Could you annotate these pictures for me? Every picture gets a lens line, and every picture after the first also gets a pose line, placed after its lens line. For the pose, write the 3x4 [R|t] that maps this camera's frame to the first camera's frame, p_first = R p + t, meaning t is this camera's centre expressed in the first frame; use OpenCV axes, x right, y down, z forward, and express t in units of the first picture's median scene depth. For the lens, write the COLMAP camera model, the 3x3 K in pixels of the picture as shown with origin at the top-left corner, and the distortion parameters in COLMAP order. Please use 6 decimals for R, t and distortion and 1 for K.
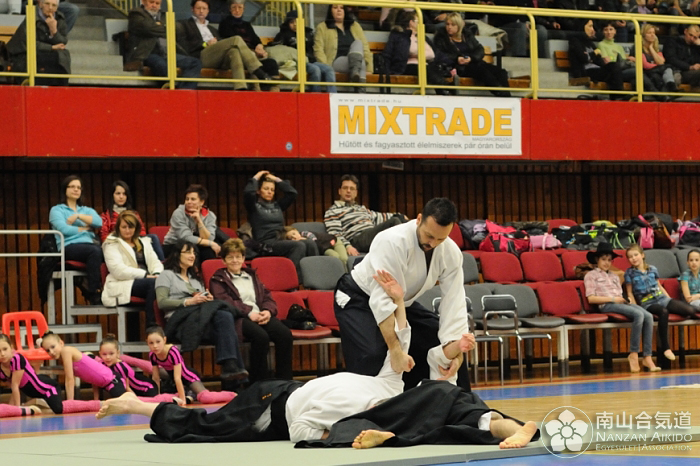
lens RADIAL K [[2556.2, 0, 431.0], [0, 2556.2, 260.9], [0, 0, 1]] dist [-0.073940, 0.408691]
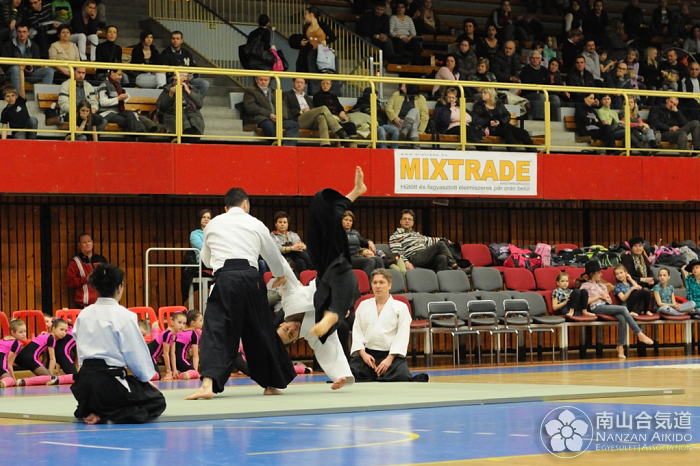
lens RADIAL K [[2242.3, 0, 255.7], [0, 2242.3, 234.2], [0, 0, 1]] dist [-0.081905, -0.504371]
pose [[0.995035, 0.012733, -0.098708, 0.005007], [-0.014300, 0.999782, -0.015185, -0.001265], [0.098494, 0.016521, 0.995001, -0.183676]]
